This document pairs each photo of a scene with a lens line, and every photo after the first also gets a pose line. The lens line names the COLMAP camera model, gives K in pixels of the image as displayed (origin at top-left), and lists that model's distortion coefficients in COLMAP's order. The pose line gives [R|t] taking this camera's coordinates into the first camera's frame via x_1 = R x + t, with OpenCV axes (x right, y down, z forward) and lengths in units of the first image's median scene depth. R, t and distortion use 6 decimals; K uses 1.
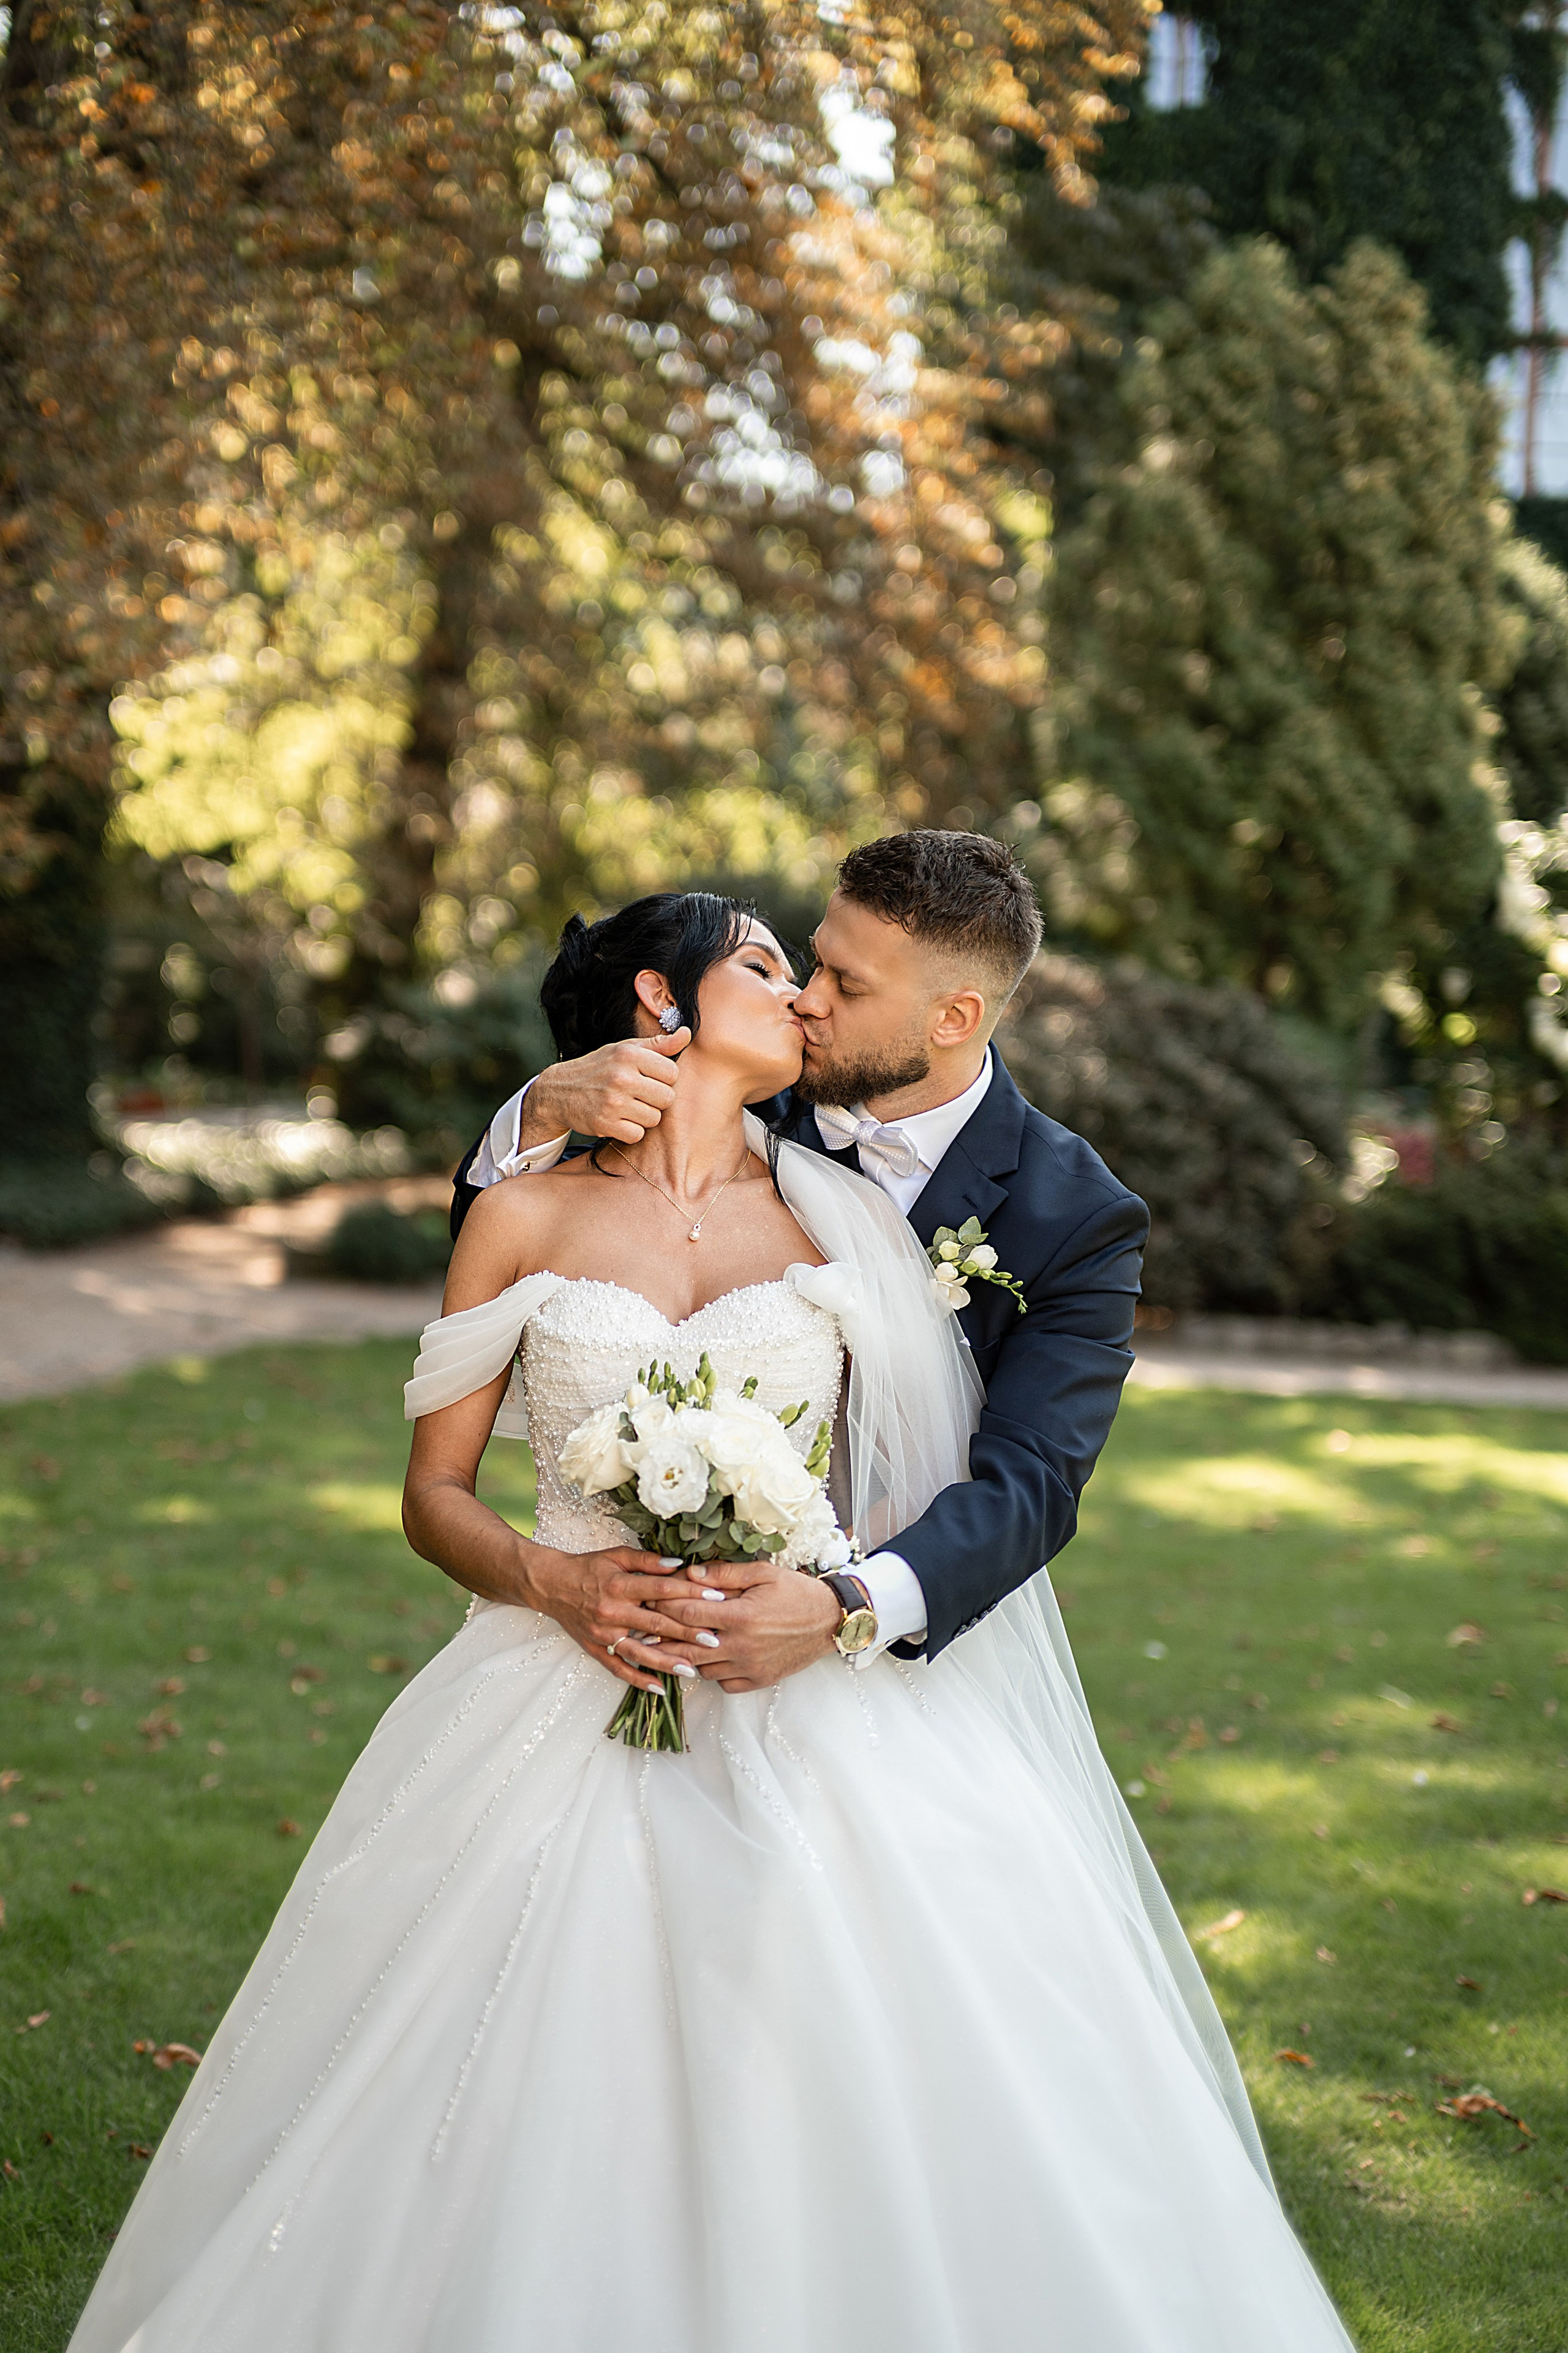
lens RADIAL K [[3348.1, 0, 784.0], [0, 3348.1, 1176.5], [0, 0, 1]] dist [0.016910, 0.039373]
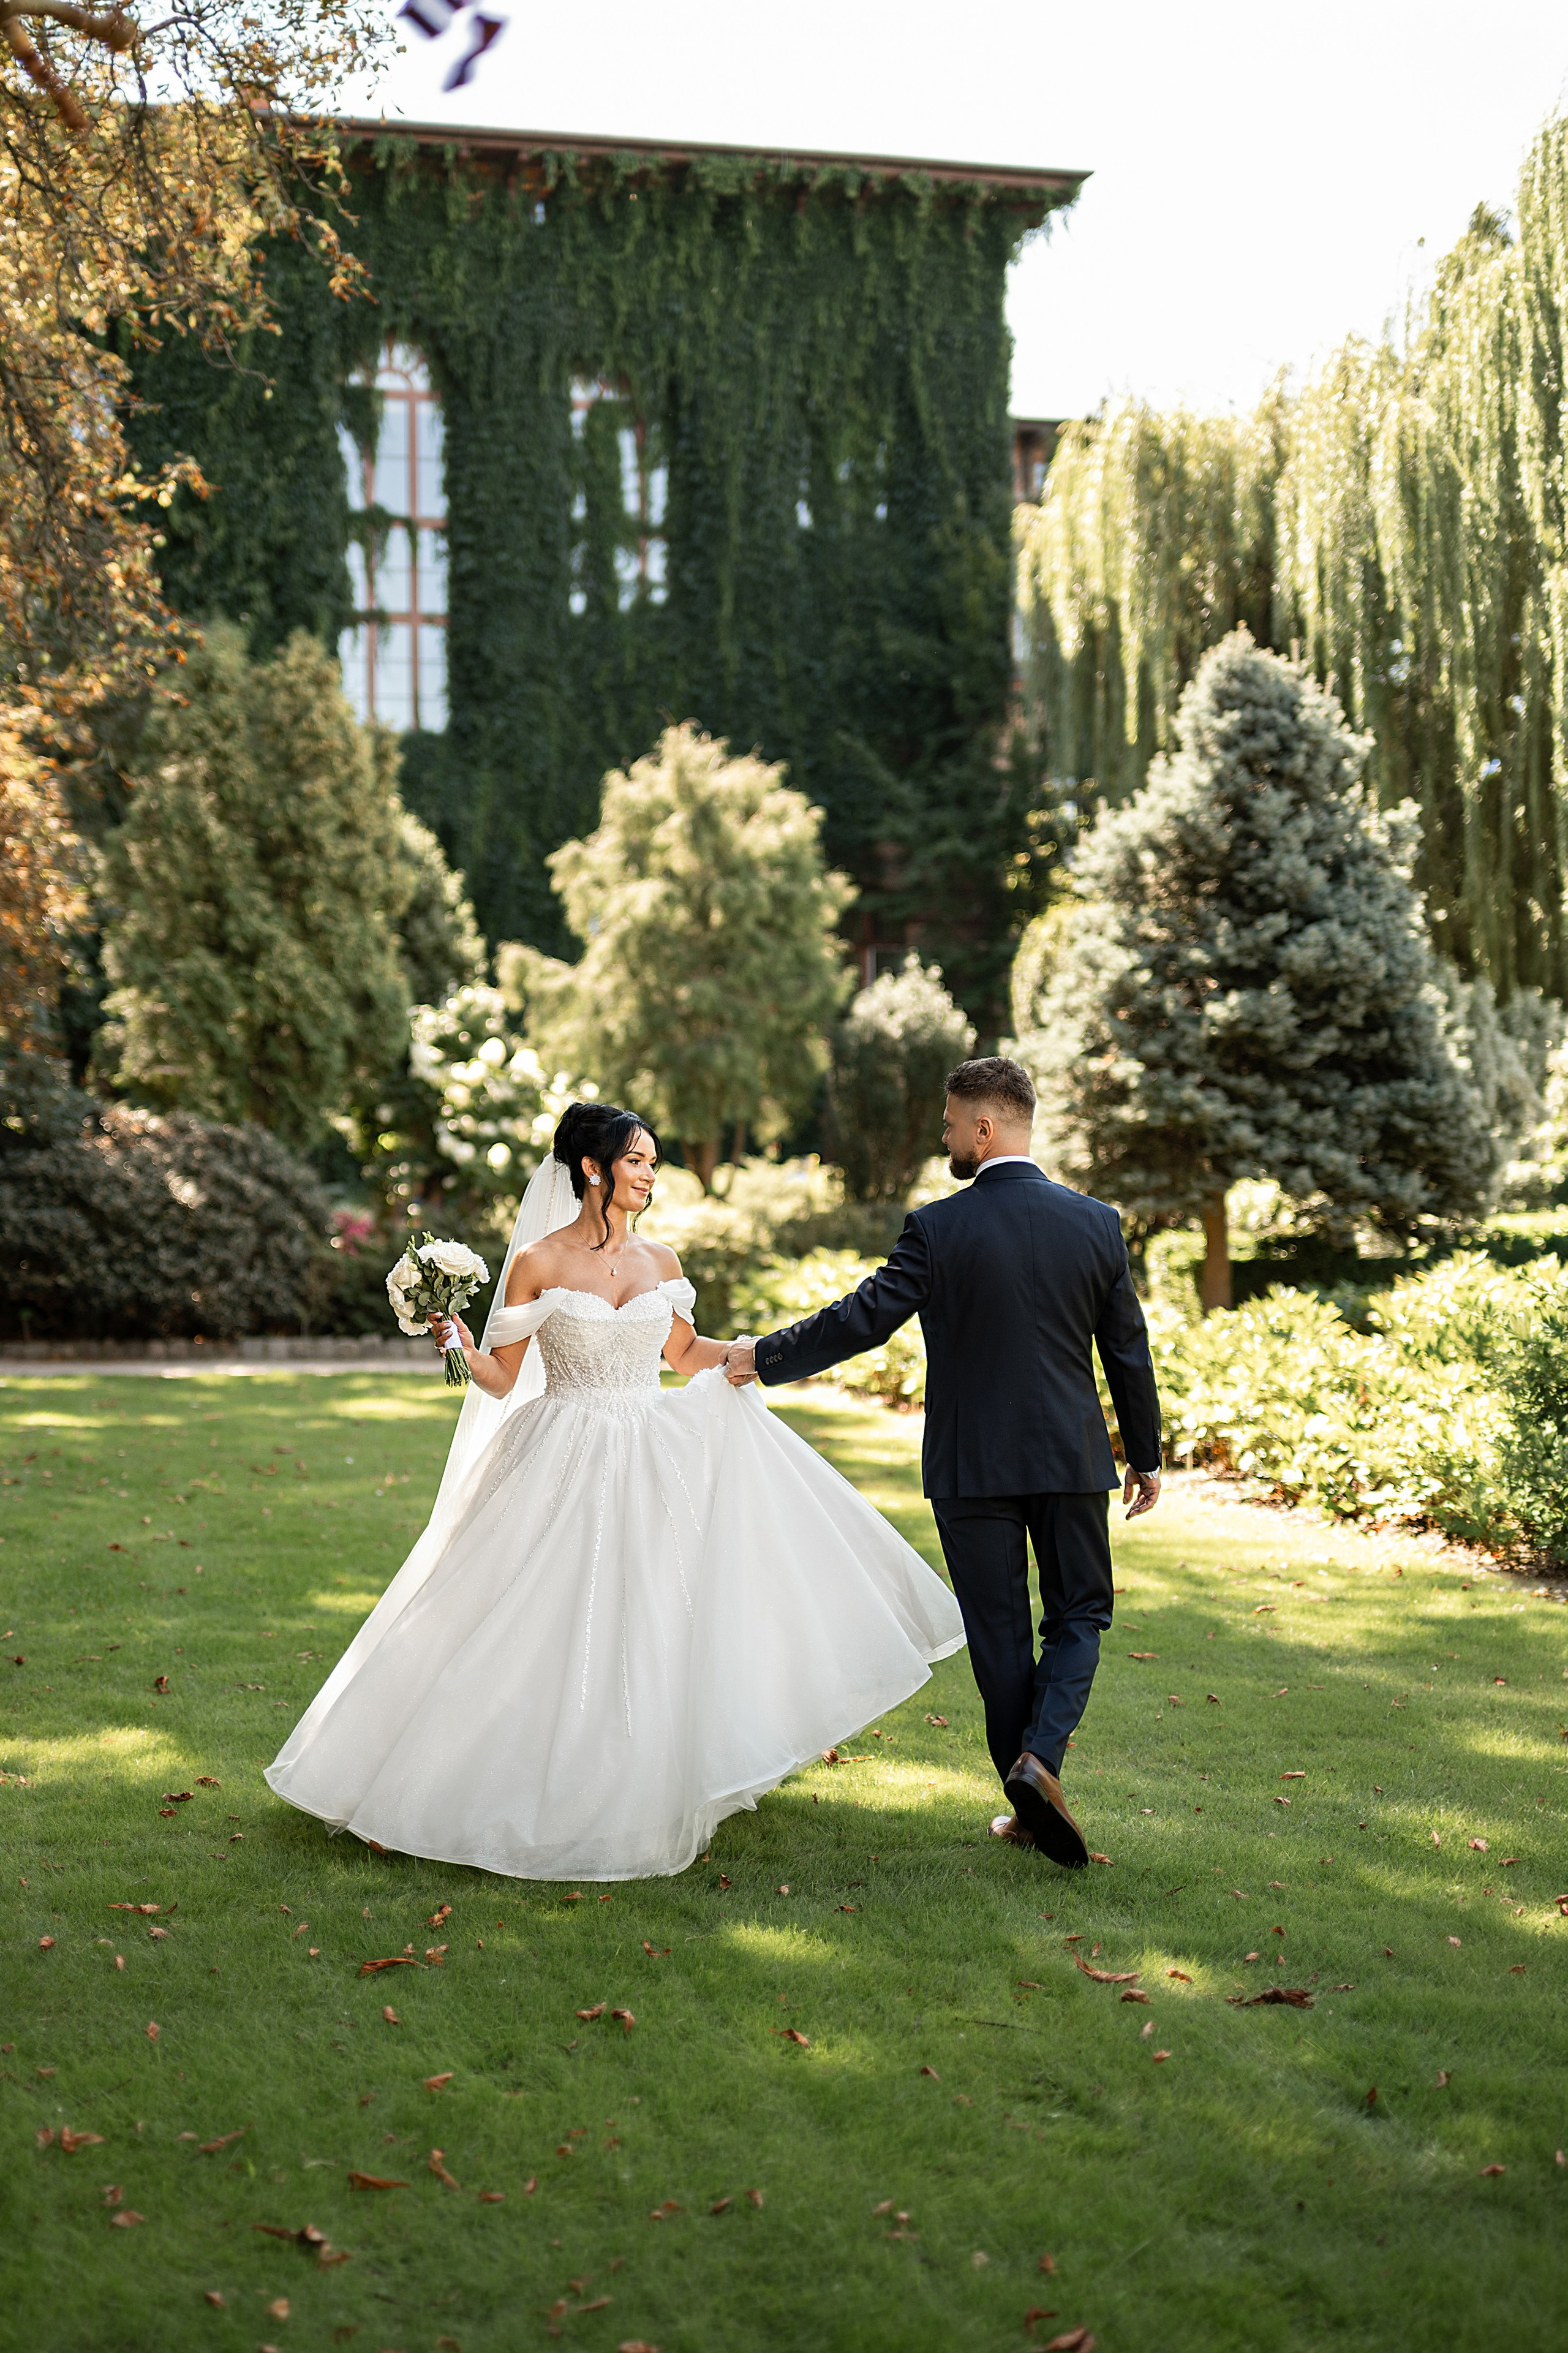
lens RADIAL K [[3348.1, 0, 784.0], [0, 3348.1, 1176.5], [0, 0, 1]] dist [0.016910, 0.039373]
pose [[0.935935, -0.051352, 0.348409, -0.165346], [0.061394, 0.997954, -0.017834, 0.009260], [-0.346781, 0.038082, 0.937173, -0.496180]]
